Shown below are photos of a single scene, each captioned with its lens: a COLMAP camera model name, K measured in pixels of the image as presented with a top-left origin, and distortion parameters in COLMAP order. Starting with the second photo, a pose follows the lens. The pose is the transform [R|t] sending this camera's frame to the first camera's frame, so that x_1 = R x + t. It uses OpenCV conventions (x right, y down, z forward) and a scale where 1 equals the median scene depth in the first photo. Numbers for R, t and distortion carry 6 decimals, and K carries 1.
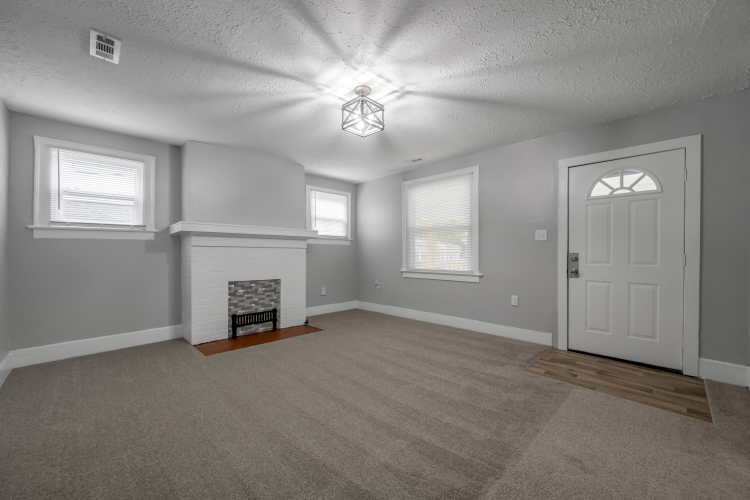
lens RADIAL K [[306.2, 0, 379.3], [0, 306.2, 255.1], [0, 0, 1]] dist [0.008632, 0.000756]
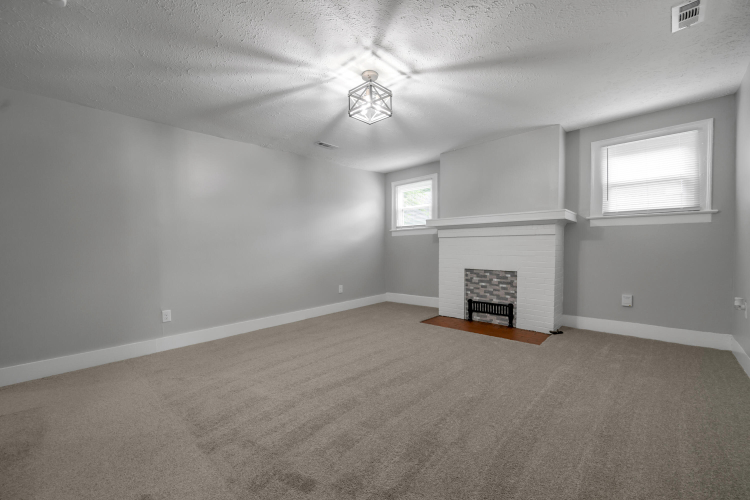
lens RADIAL K [[306.2, 0, 376.4], [0, 306.2, 249.2], [0, 0, 1]] dist [0.008632, 0.000756]
pose [[0.030009, 0.018631, -0.999376, 0.567452], [0.015425, 0.999699, 0.019100, -0.008436], [0.999431, -0.015989, 0.029713, 0.610390]]
